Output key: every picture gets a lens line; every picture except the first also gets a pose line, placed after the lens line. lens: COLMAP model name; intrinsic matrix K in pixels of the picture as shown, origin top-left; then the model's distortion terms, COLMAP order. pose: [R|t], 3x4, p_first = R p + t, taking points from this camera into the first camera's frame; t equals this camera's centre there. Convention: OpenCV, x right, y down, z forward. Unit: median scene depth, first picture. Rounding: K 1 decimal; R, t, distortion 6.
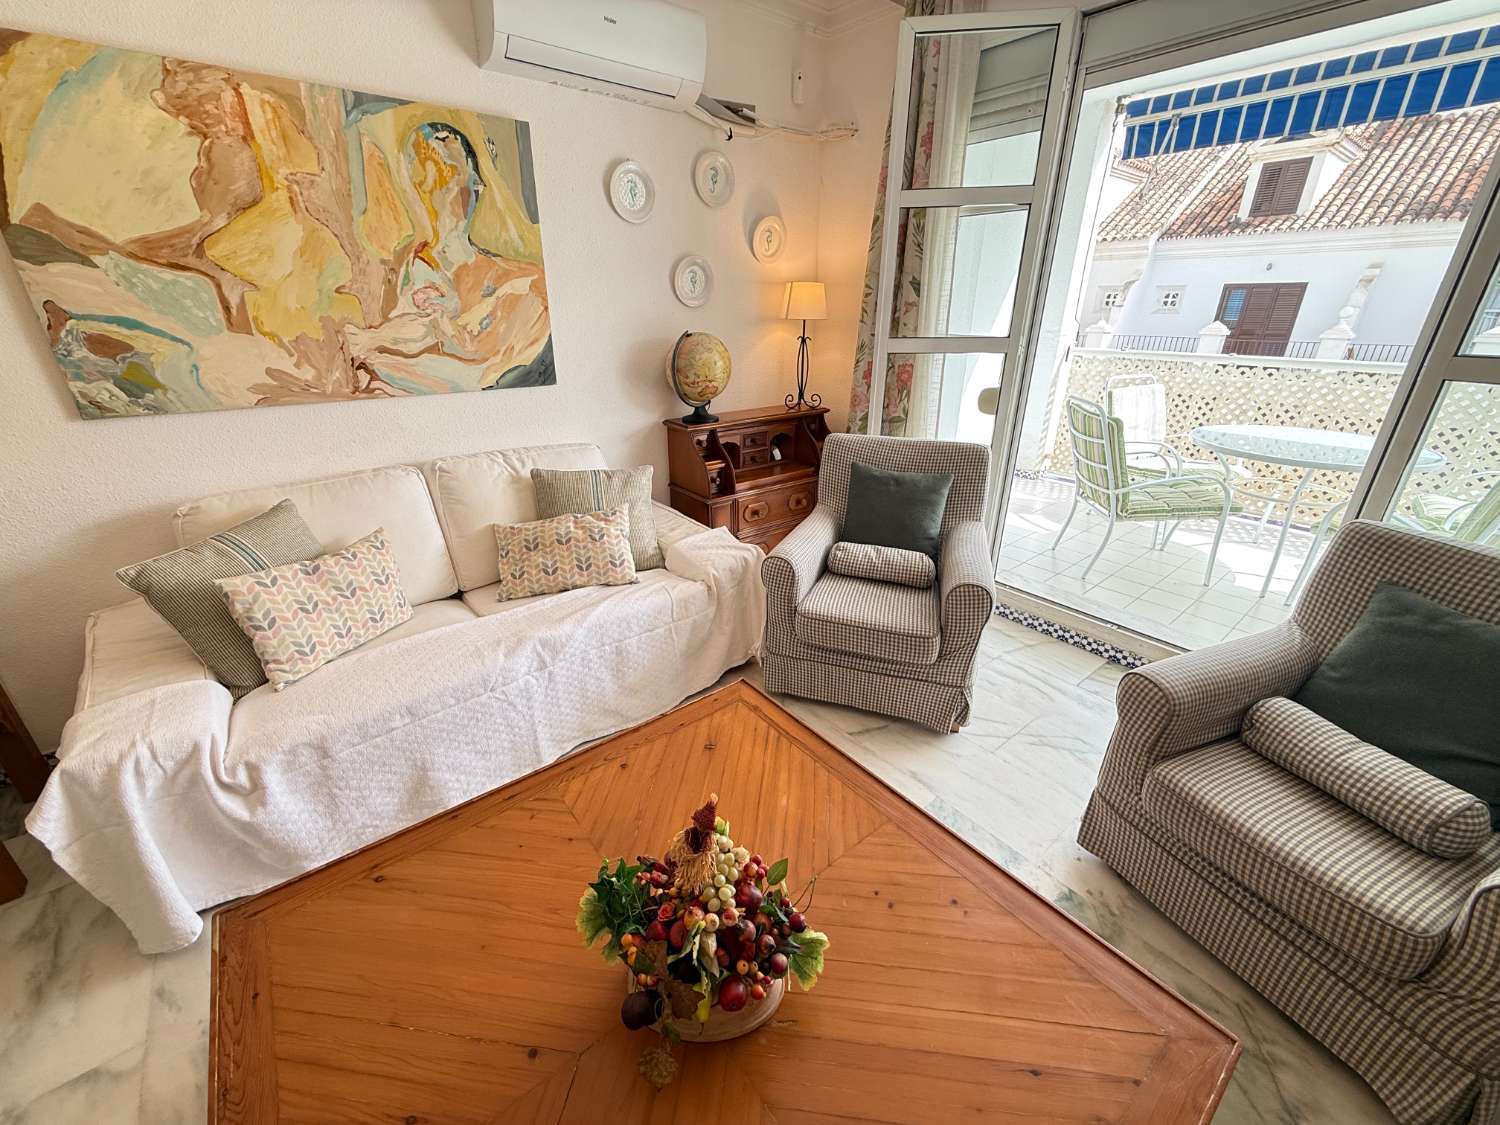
lens RADIAL K [[598.0, 0, 745.0], [0, 598.0, 562.5], [0, 0, 1]] dist [0.000482, -0.000151]
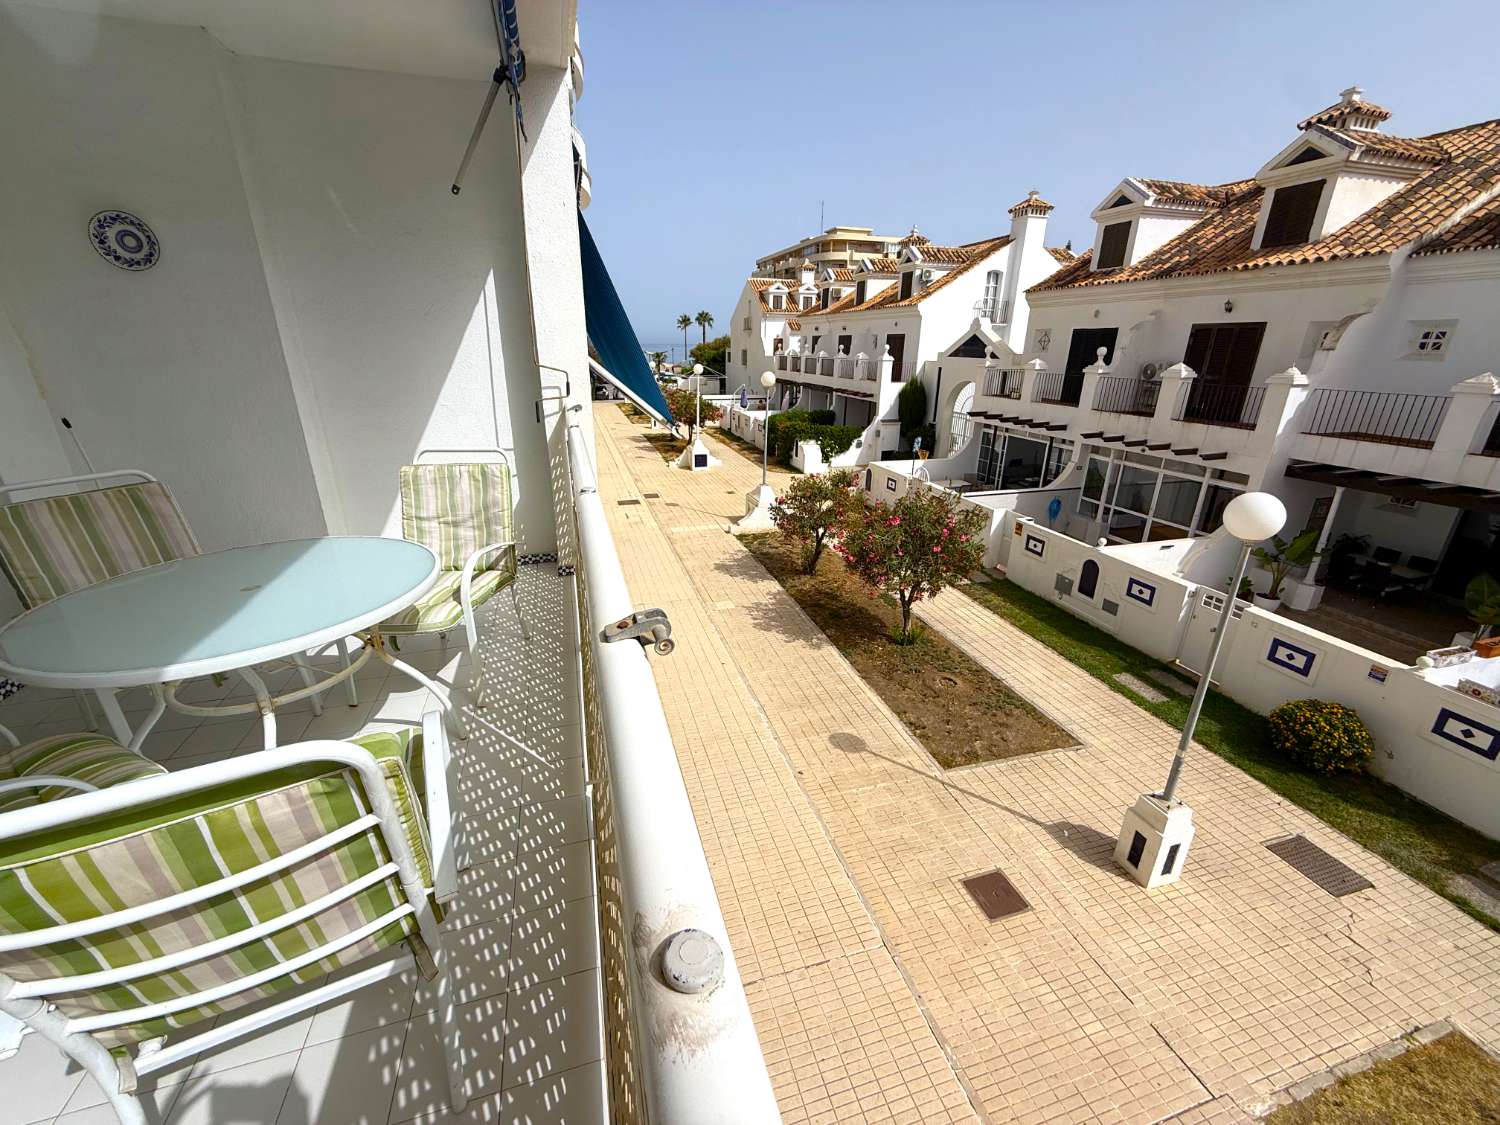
lens RADIAL K [[598.0, 0, 744.4], [0, 598.0, 563.3], [0, 0, 1]] dist [0.000482, -0.000151]
pose [[0.923479, 0.136222, -0.358650, 2.094680], [-0.155206, 0.987577, -0.024535, -0.398757], [0.350853, 0.078322, 0.933150, 0.857693]]
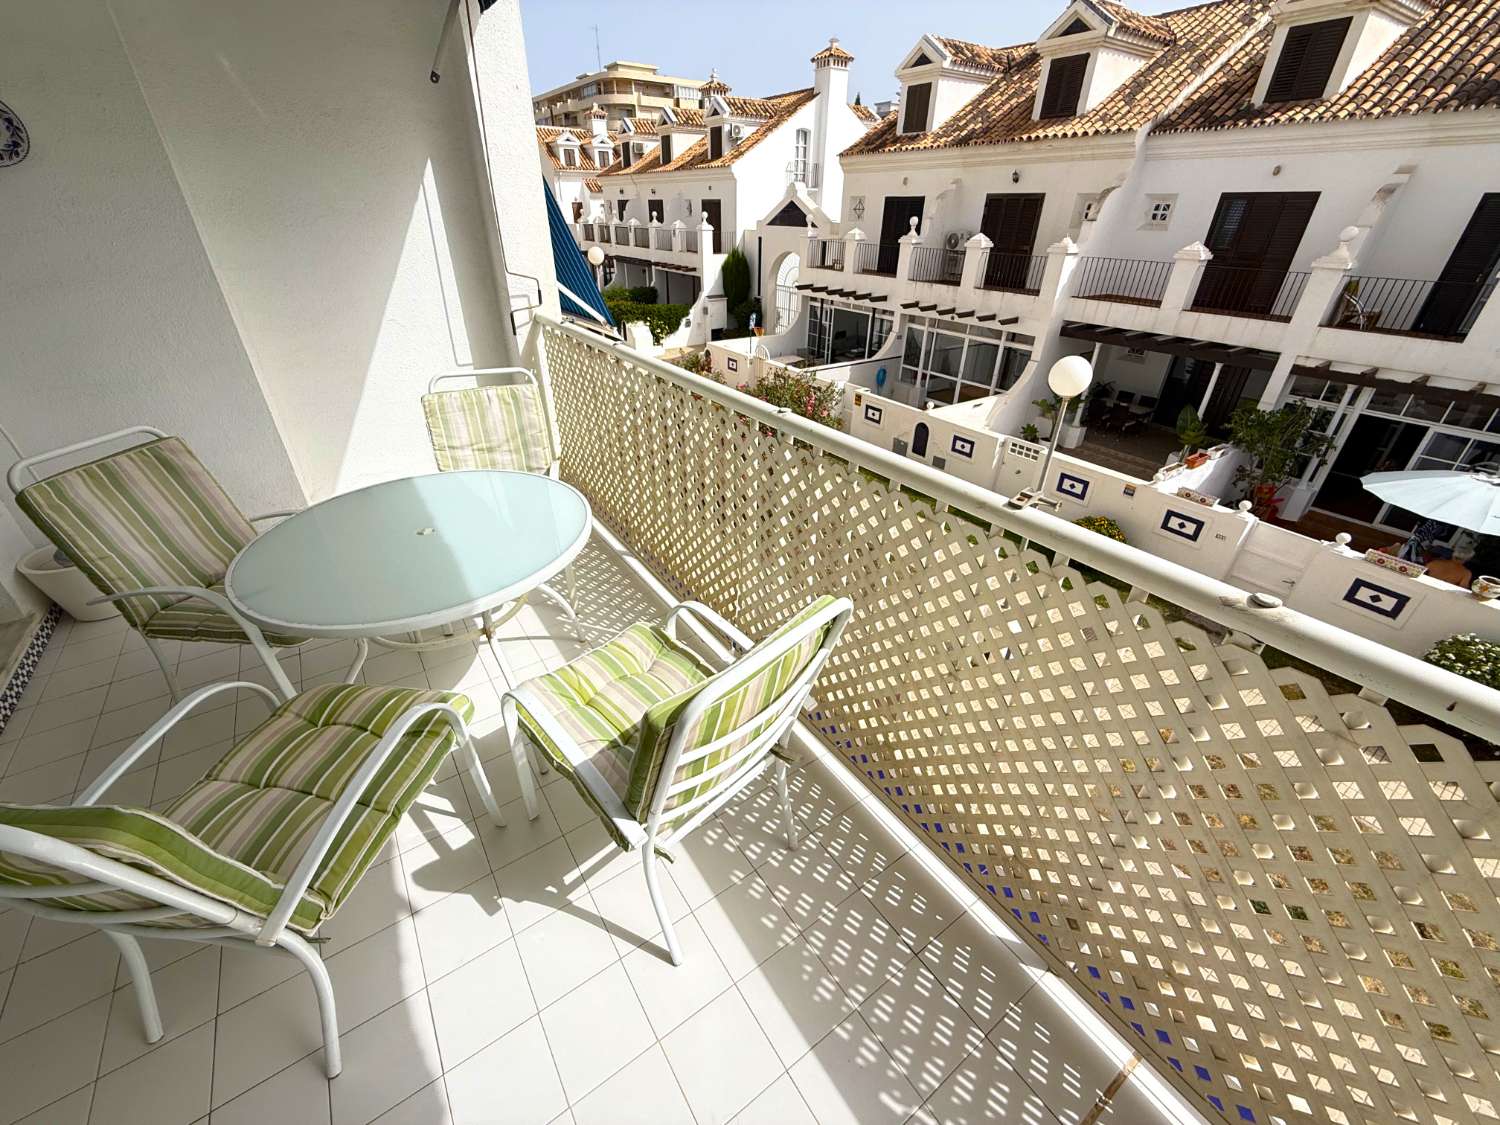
lens RADIAL K [[598.0, 0, 743.8], [0, 598.0, 562.2], [0, 0, 1]] dist [0.000482, -0.000151]
pose [[0.996196, 0.048460, -0.072426, 1.727943], [-0.038548, 0.990436, 0.132482, -0.370564], [0.078153, -0.129186, 0.988536, 0.581672]]
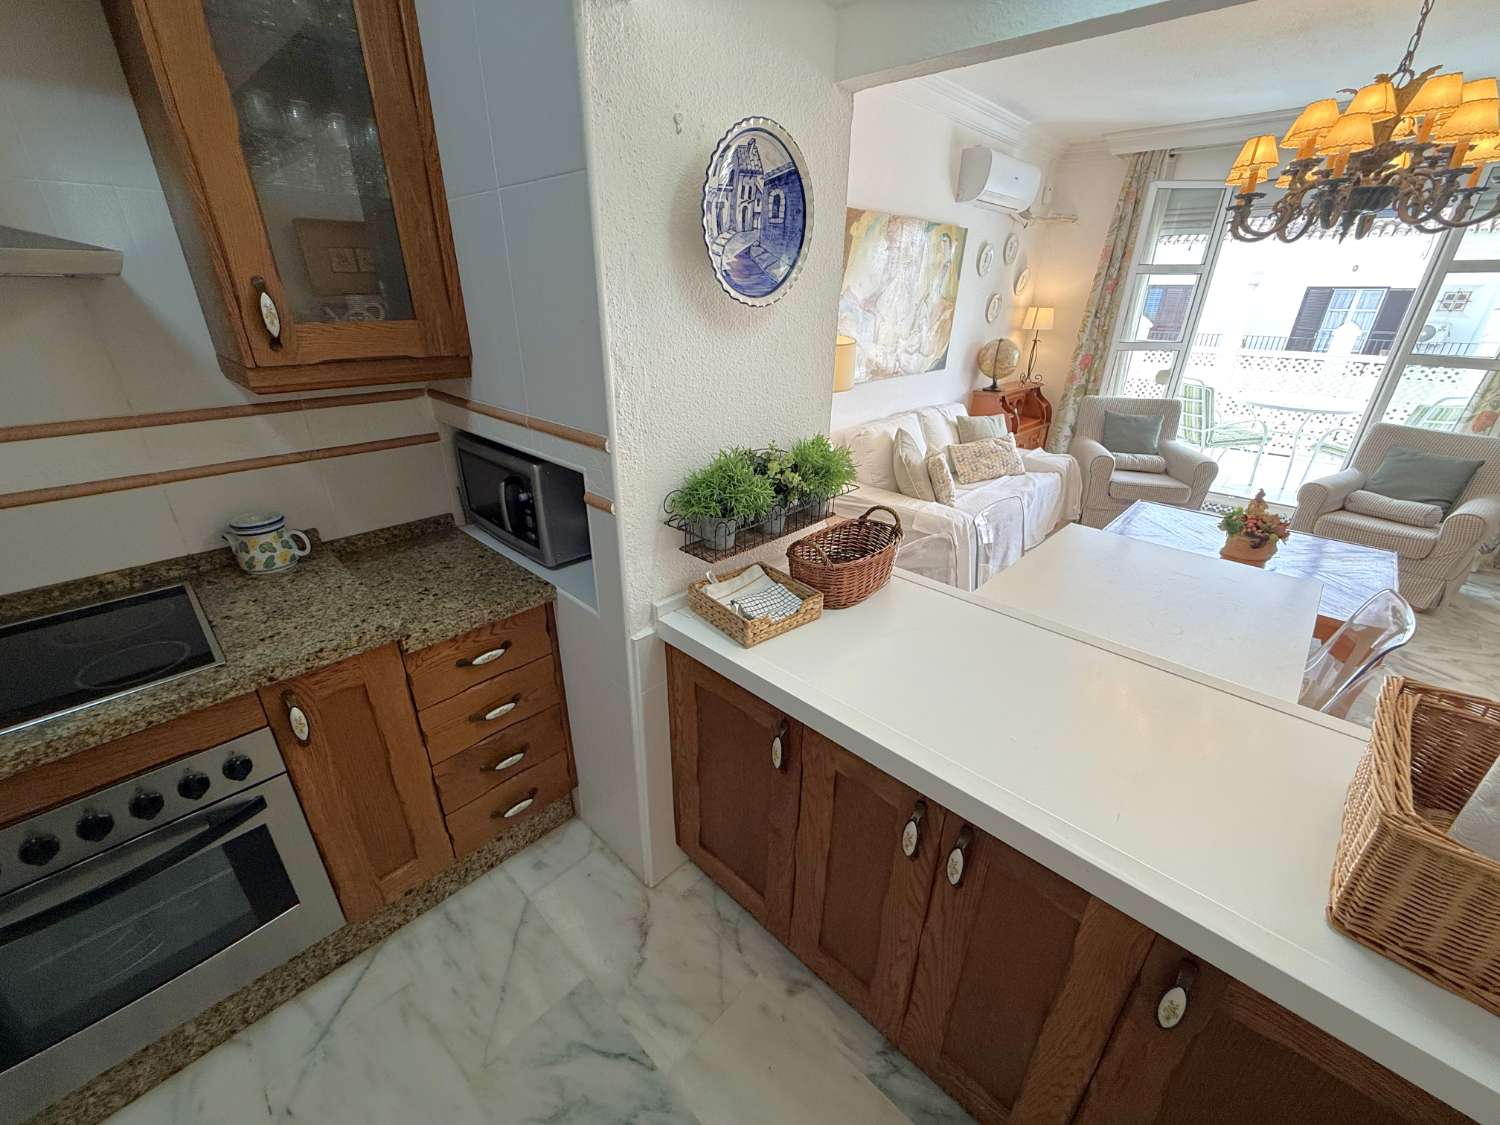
lens RADIAL K [[598.0, 0, 746.2], [0, 598.0, 561.2], [0, 0, 1]] dist [0.000482, -0.000151]
pose [[0.991143, -0.045269, 0.124843, -1.239299], [0.043071, 0.998867, 0.020251, 0.222275], [-0.125618, -0.014695, 0.991970, -0.733477]]
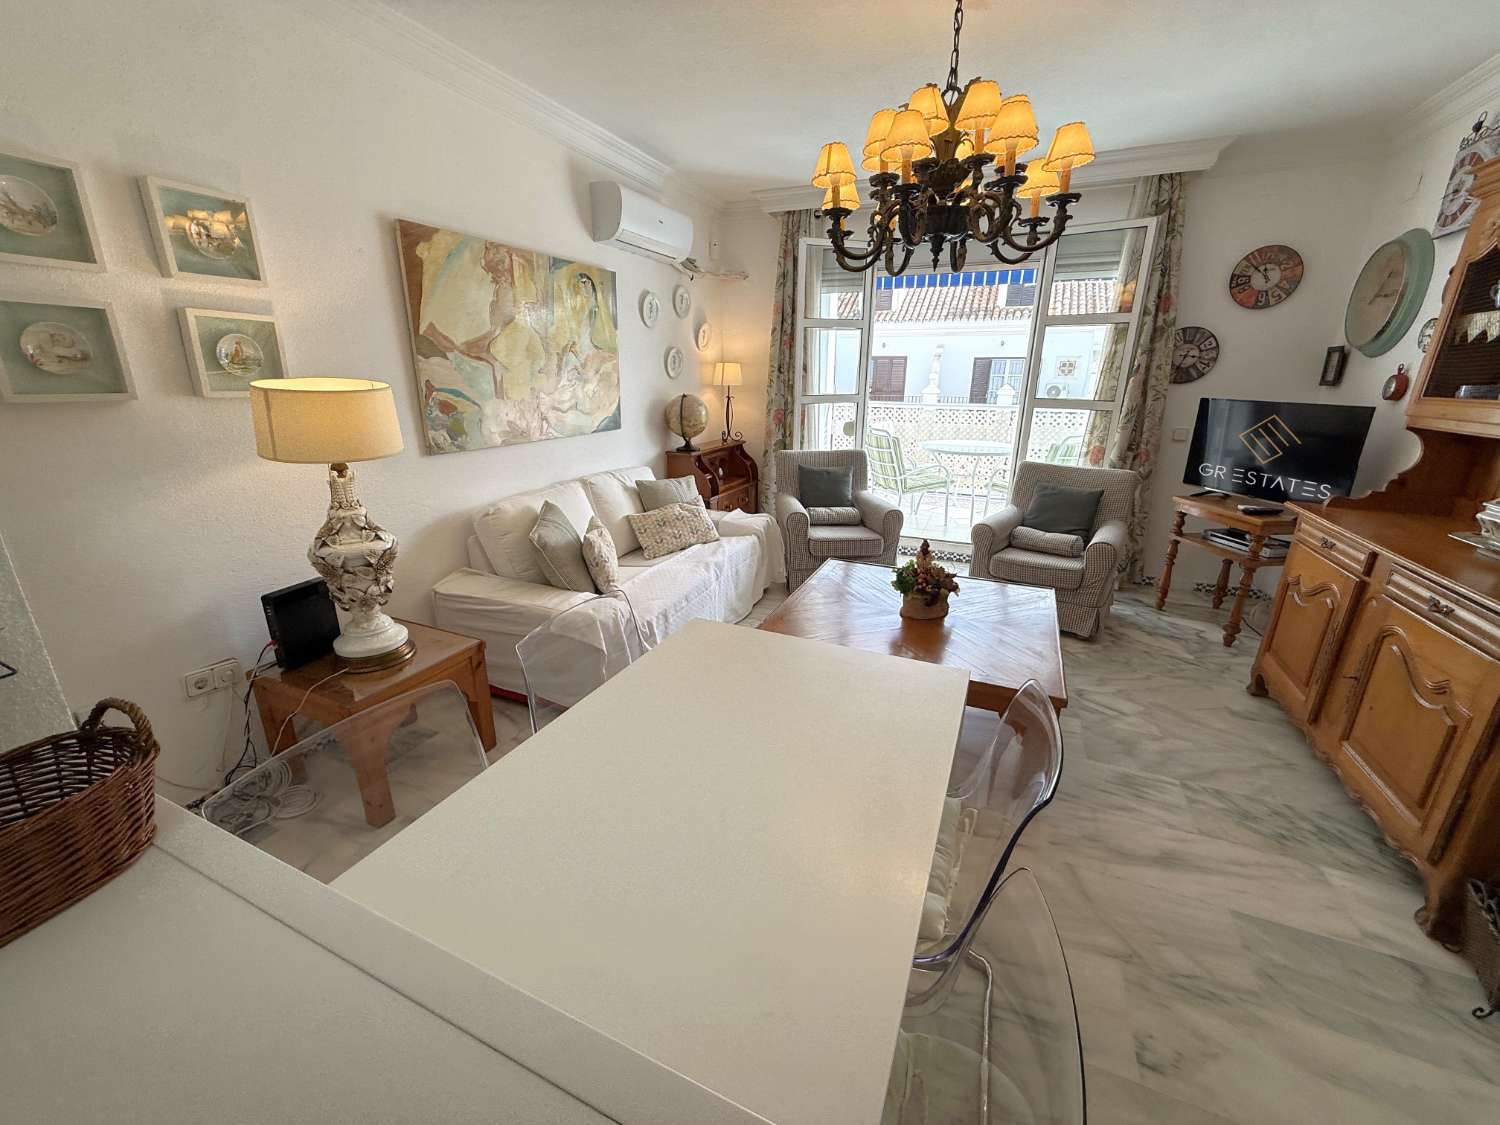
lens RADIAL K [[598.0, 0, 744.7], [0, 598.0, 563.3], [0, 0, 1]] dist [0.000482, -0.000151]
pose [[0.886184, -0.138676, 0.442094, -0.823514], [0.177963, 0.982845, -0.048432, 0.181945], [-0.427794, 0.121596, 0.895660, -0.492778]]
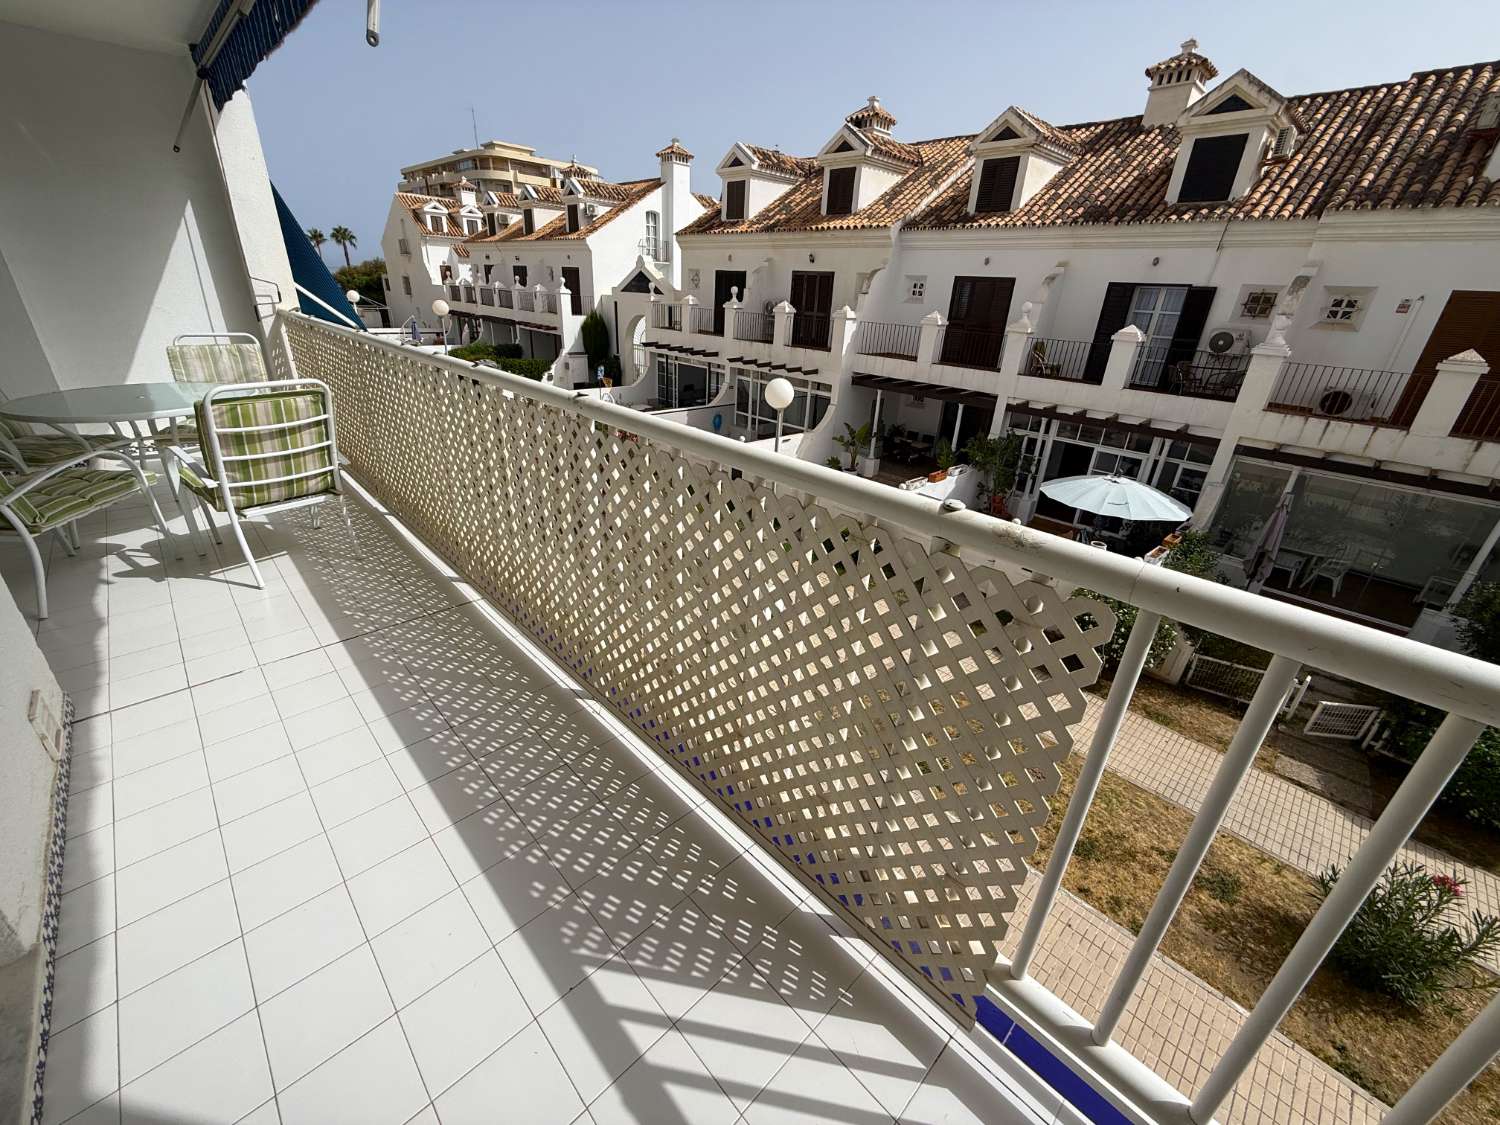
lens RADIAL K [[598.0, 0, 743.4], [0, 598.0, 562.3], [0, 0, 1]] dist [0.000482, -0.000151]
pose [[0.995930, 0.005612, 0.089950, 2.504783], [-0.008315, 0.999524, 0.029703, 0.040639], [-0.089740, -0.030330, 0.995503, -0.157854]]
